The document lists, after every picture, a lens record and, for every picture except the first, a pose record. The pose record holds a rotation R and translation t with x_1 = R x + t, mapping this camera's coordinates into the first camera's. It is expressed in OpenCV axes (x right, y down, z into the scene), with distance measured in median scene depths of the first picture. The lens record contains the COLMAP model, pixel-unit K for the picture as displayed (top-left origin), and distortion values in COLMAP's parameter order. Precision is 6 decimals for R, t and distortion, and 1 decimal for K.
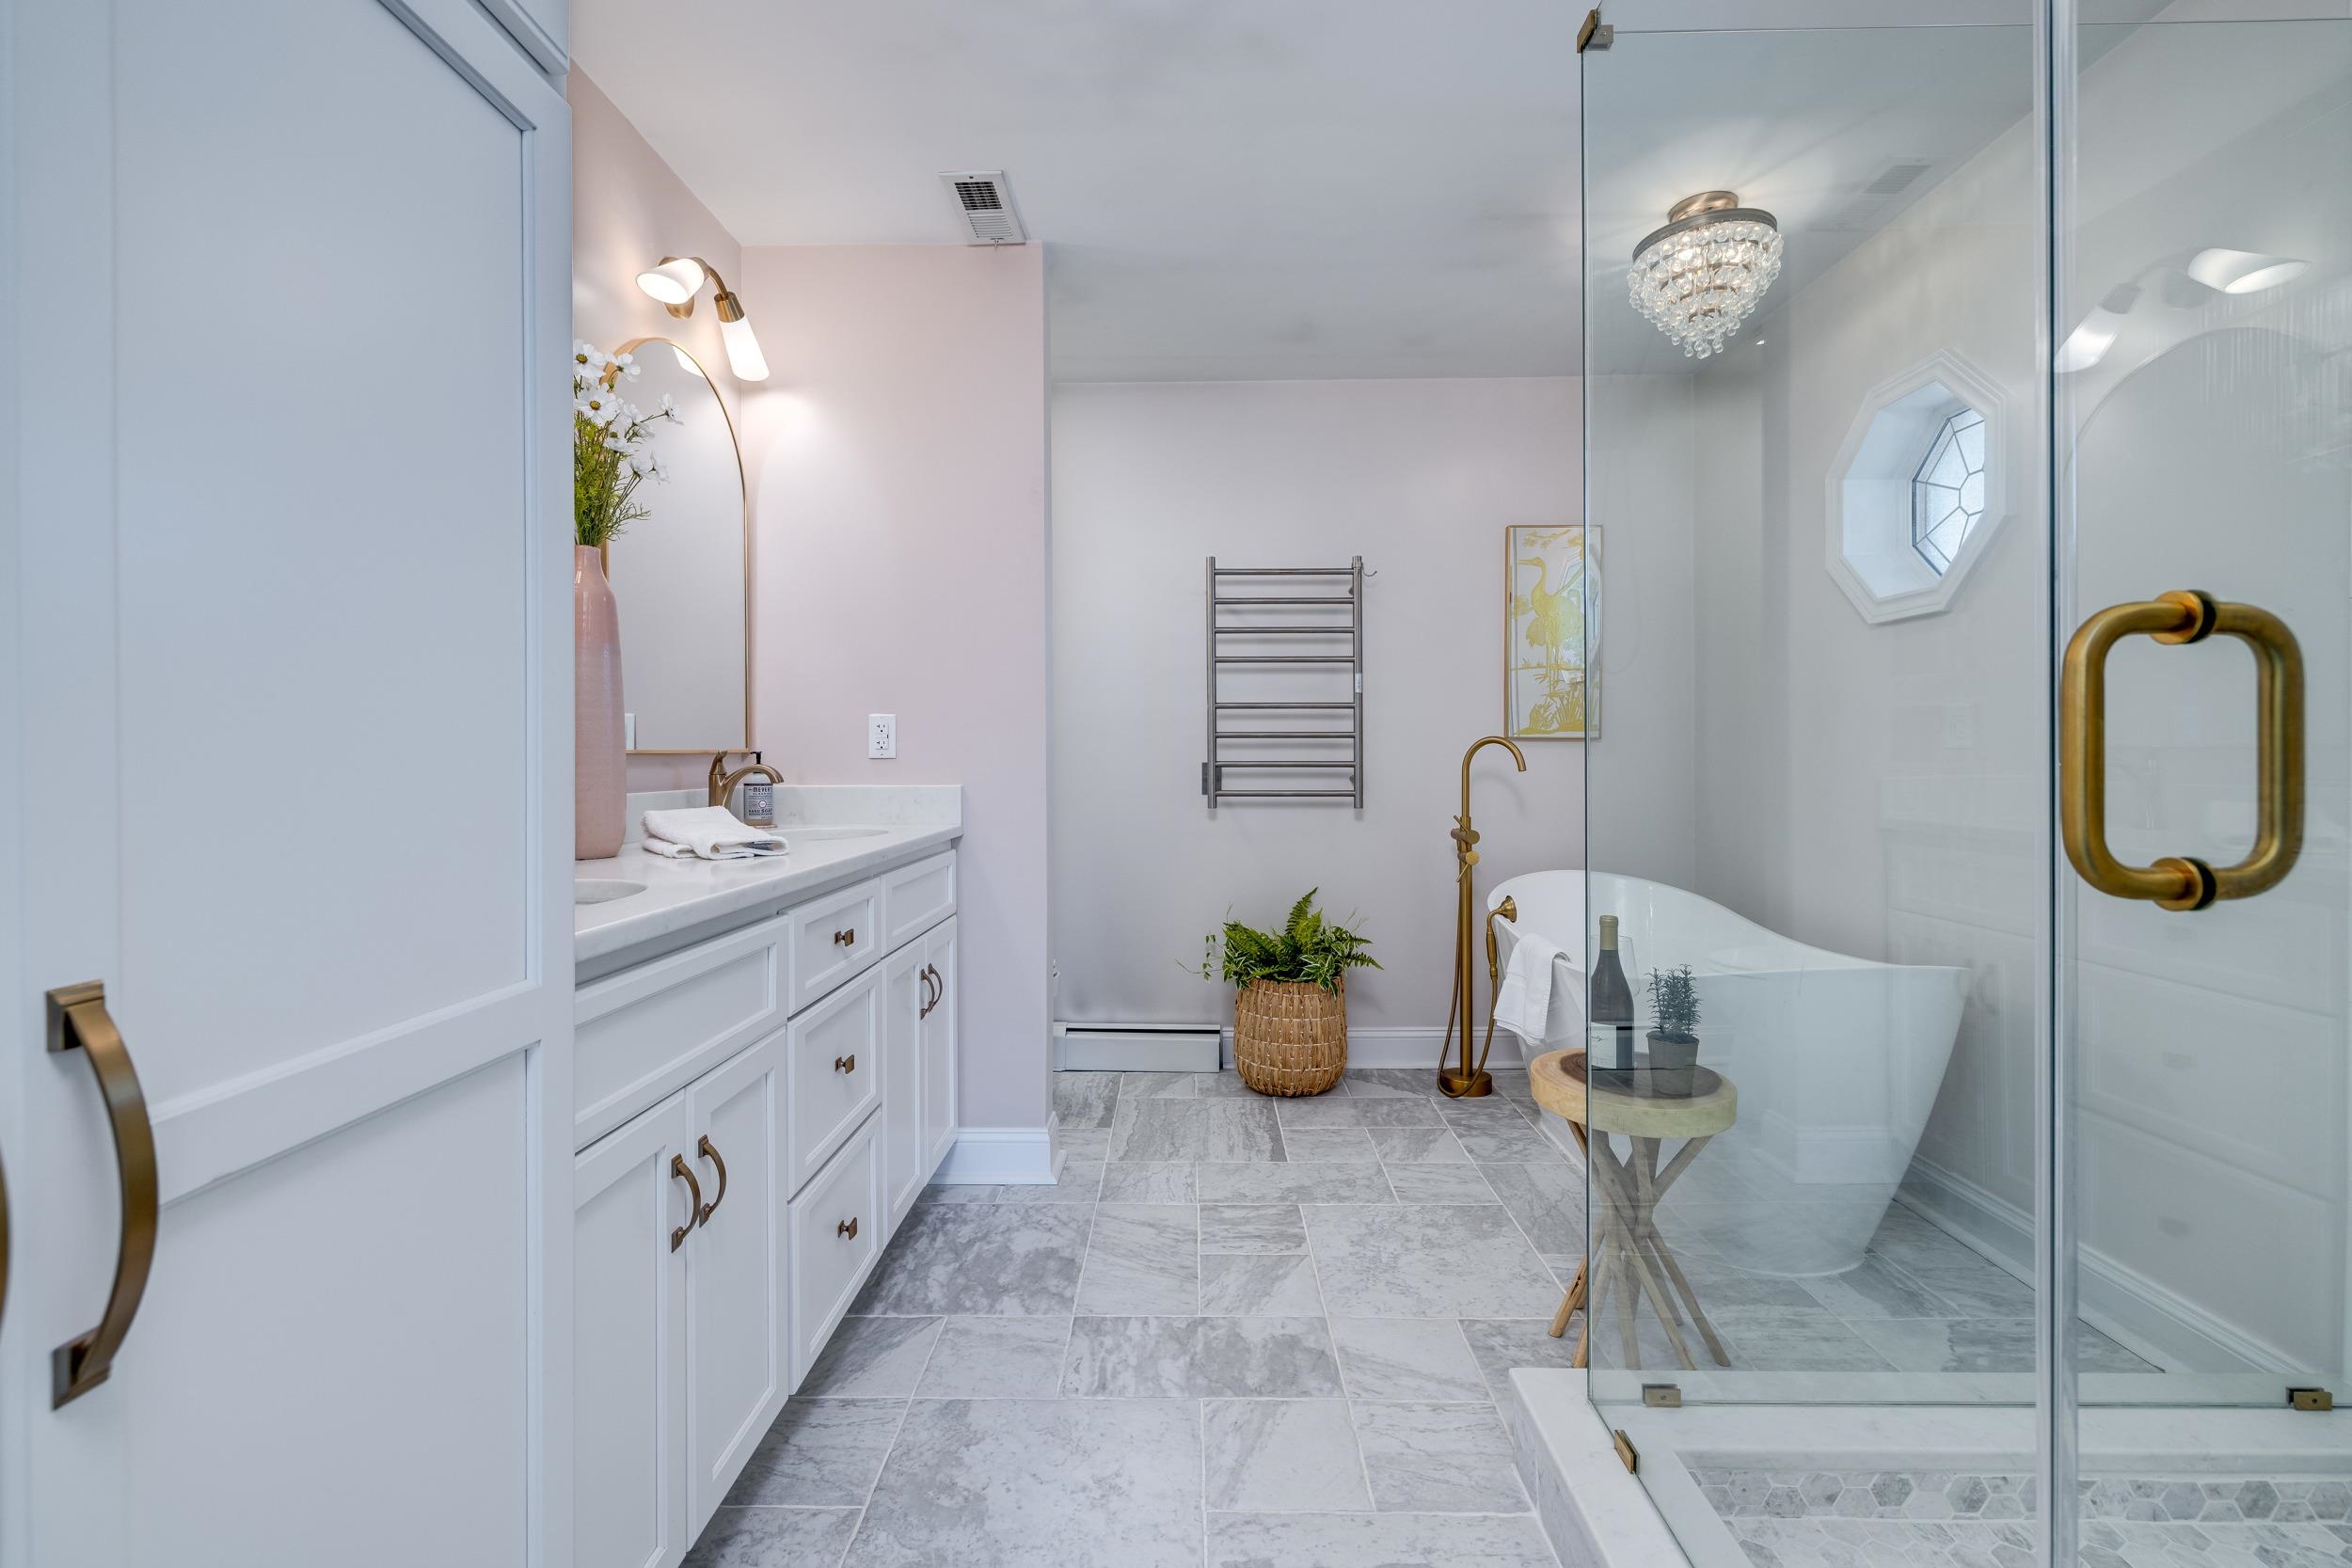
lens RADIAL K [[1003.1, 0, 1172.6], [0, 1003.1, 761.5], [0, 0, 1]] dist [-0.001076, -0.000066]
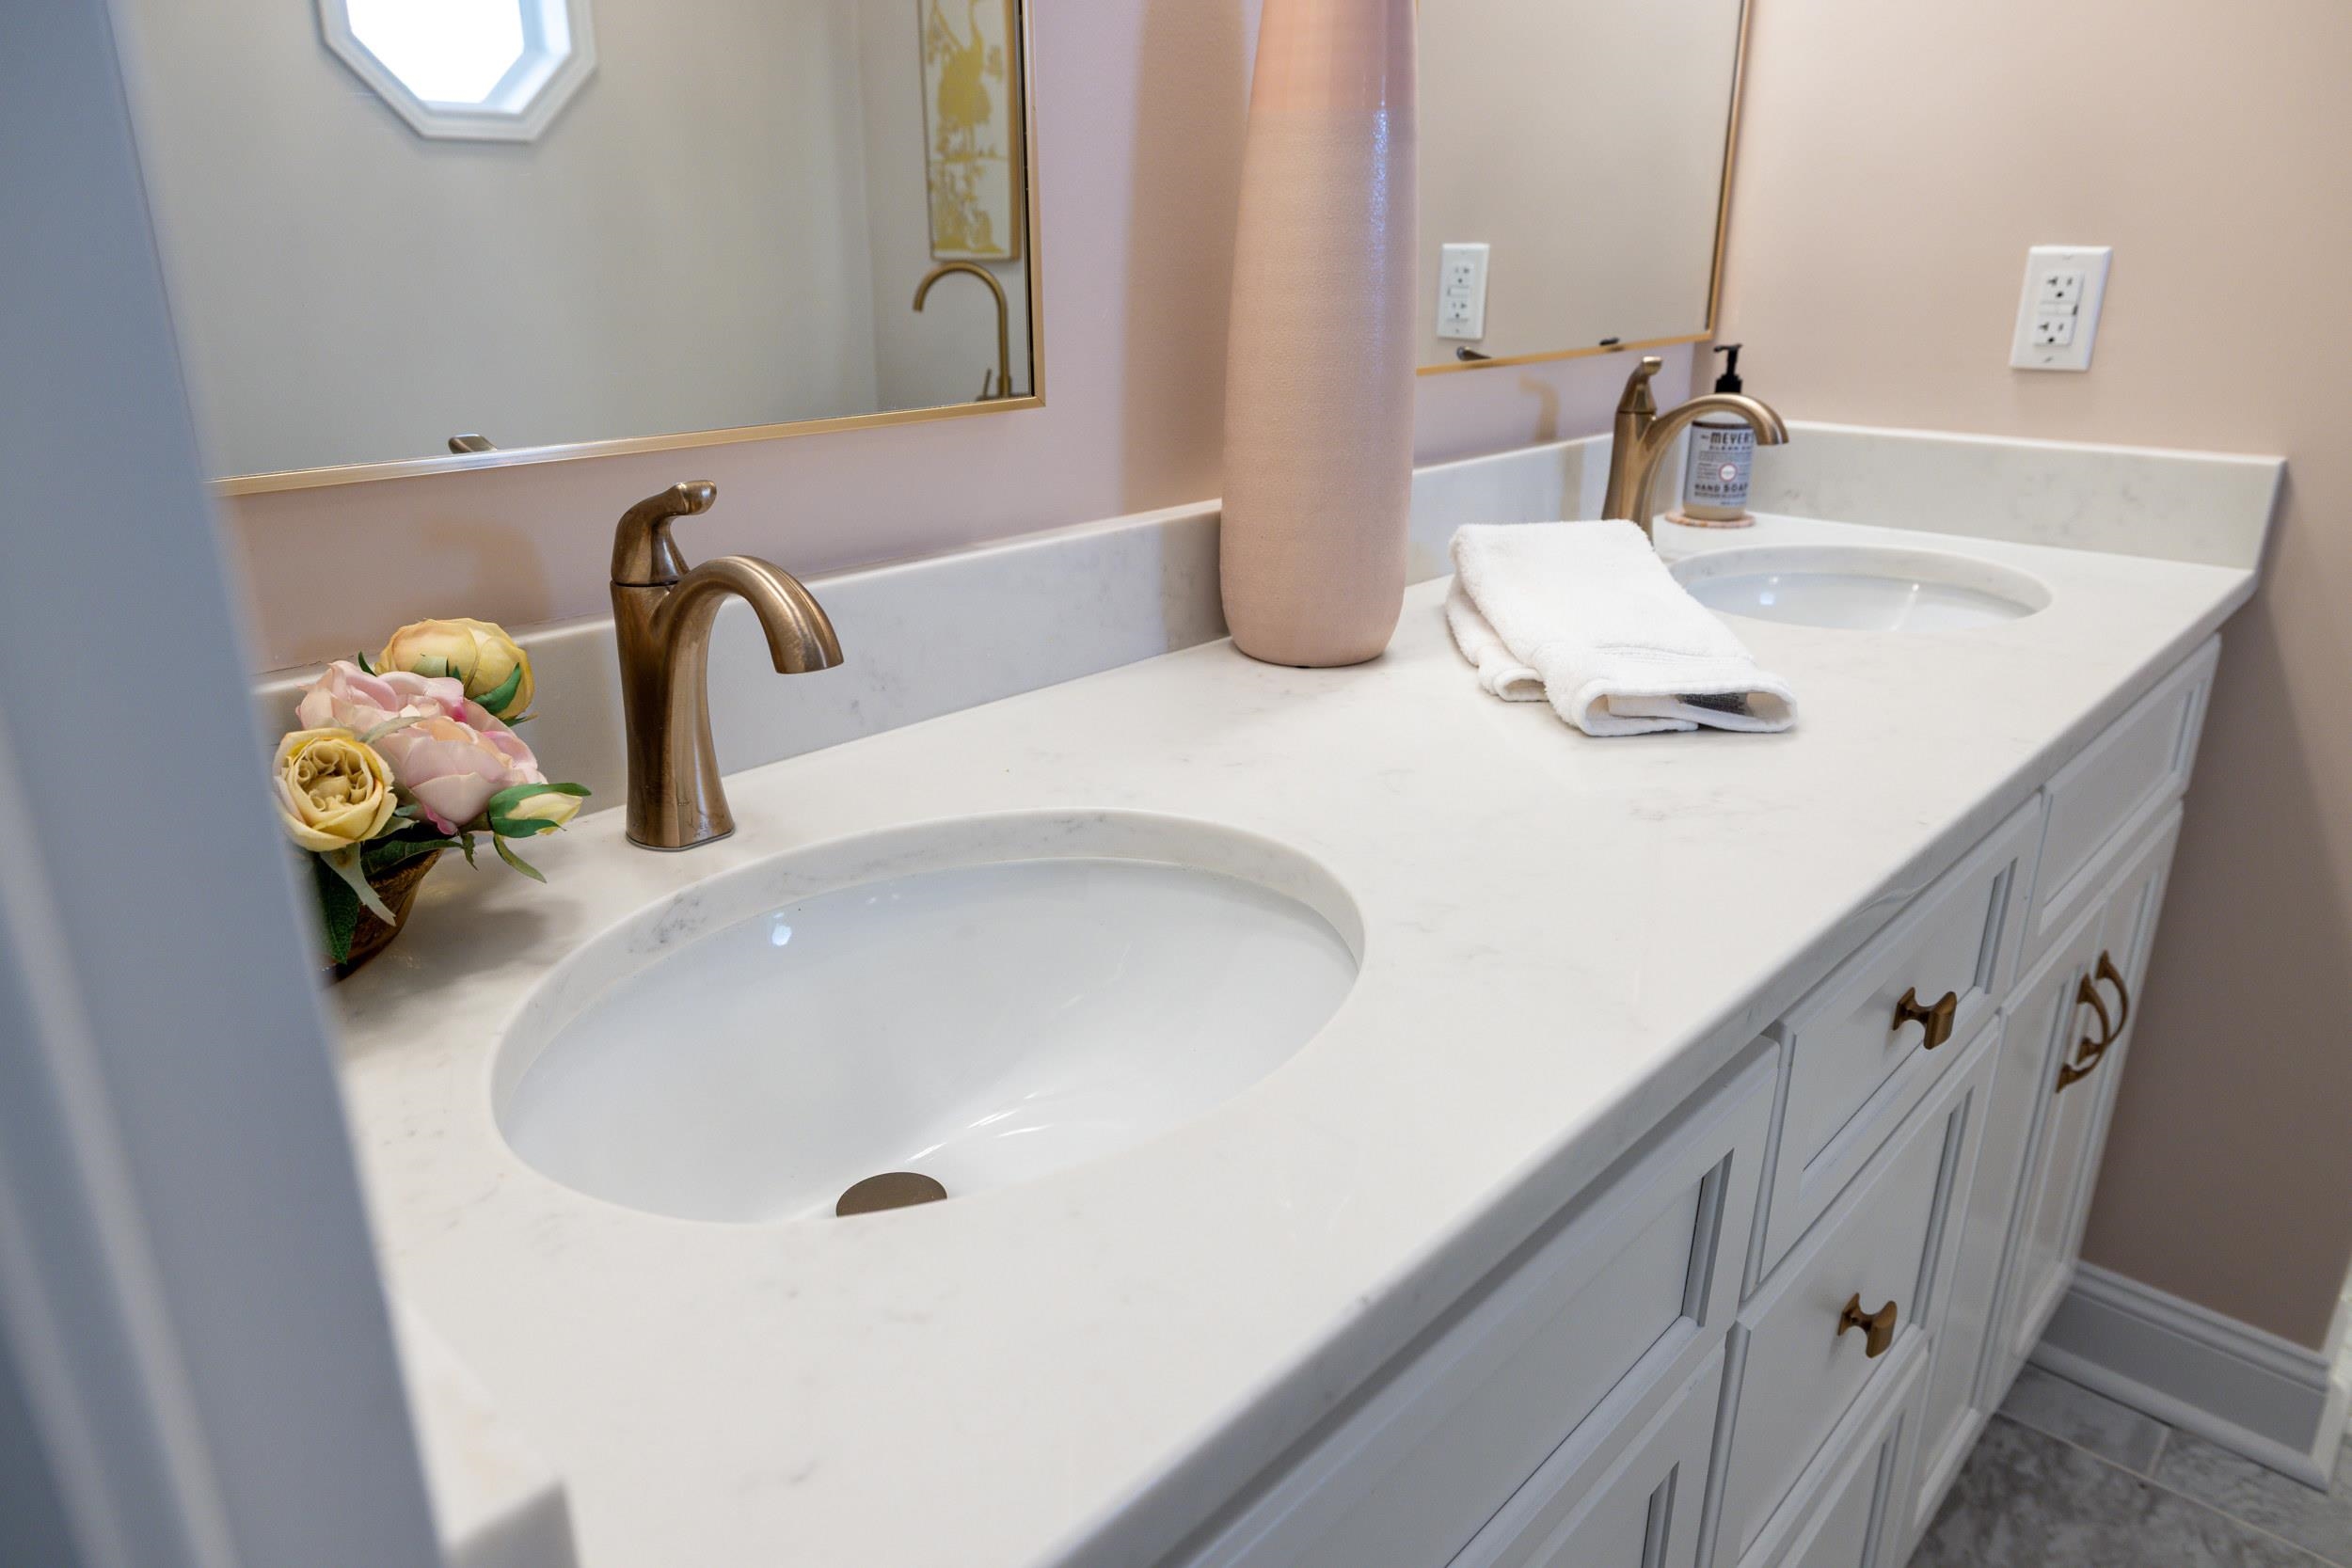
lens RADIAL K [[1507.8, 0, 1176.0], [0, 1507.8, 784.0], [0, 0, 1]] dist [-0.007319, -0.000055]
pose [[0.750512, 0.221990, -0.622457, -0.145876], [-0.000859, 0.942220, 0.334993, -0.046348], [0.660856, -0.250881, 0.707338, 0.331912]]
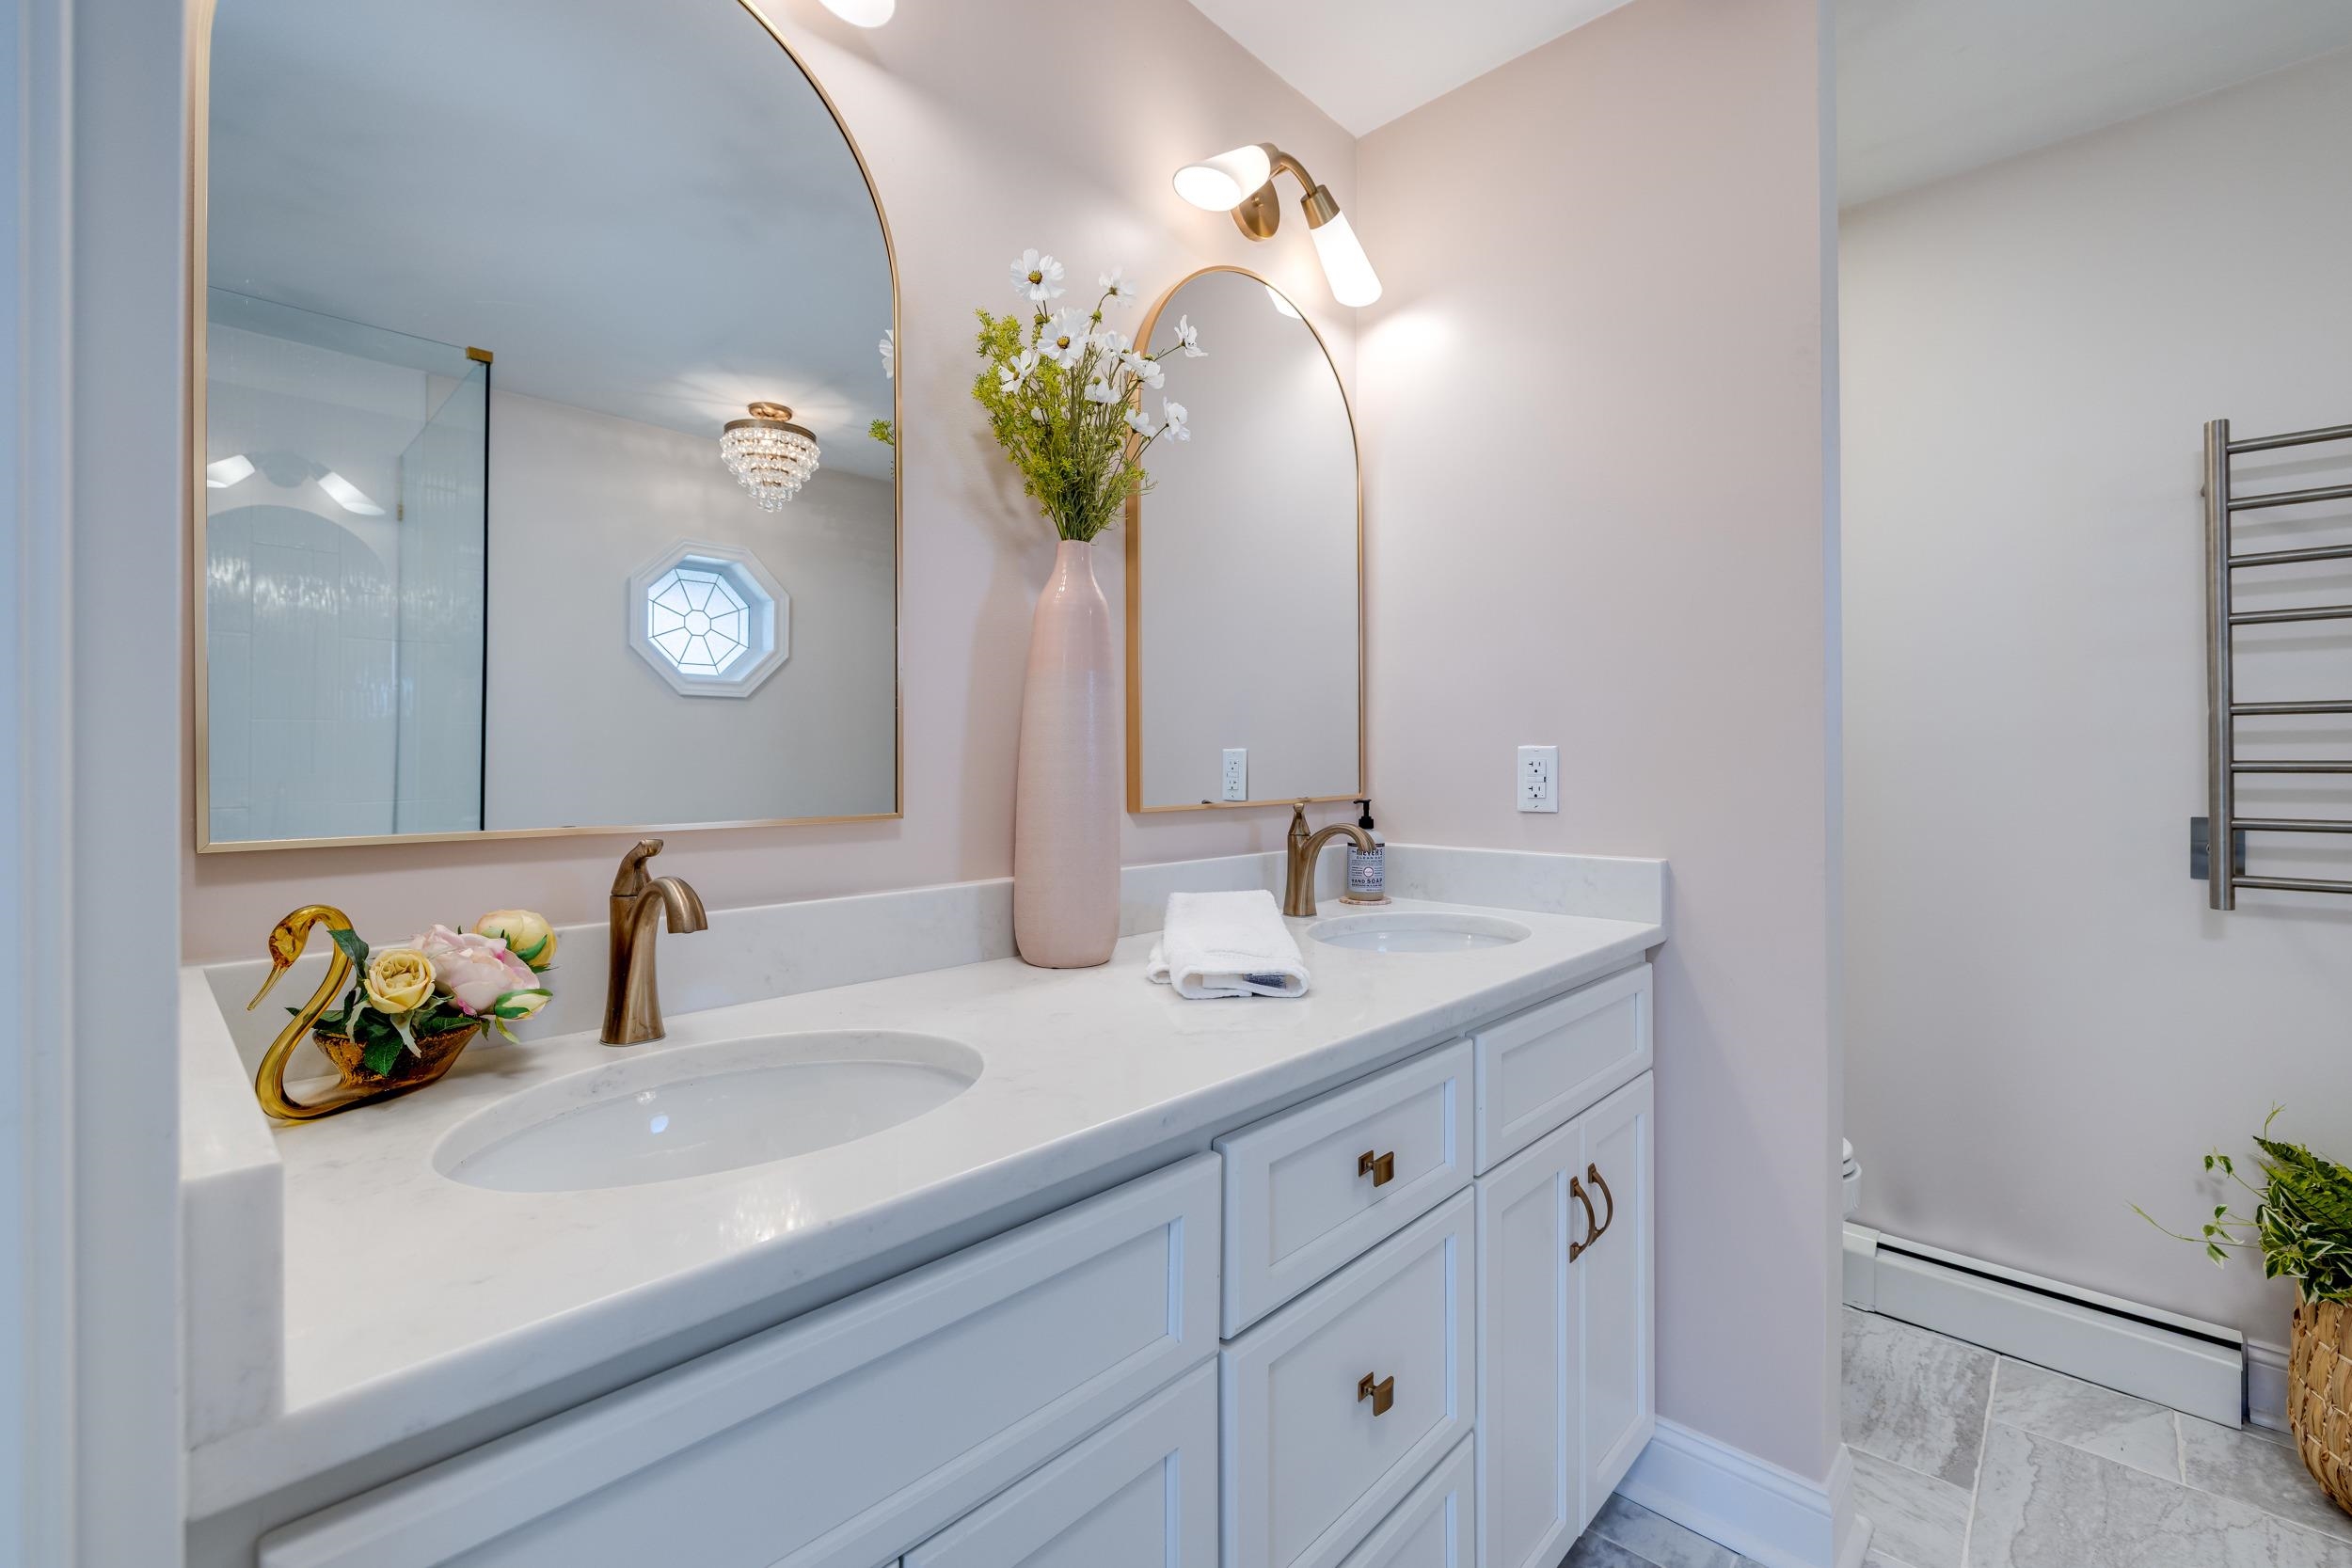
lens RADIAL K [[1003.1, 0, 1172.6], [0, 1003.1, 761.5], [0, 0, 1]] dist [-0.001076, -0.000066]
pose [[0.745713, -0.000915, -0.666266, -0.024672], [-0.002293, 0.999990, -0.003940, -0.033813], [0.666263, 0.004466, 0.745703, 0.338678]]
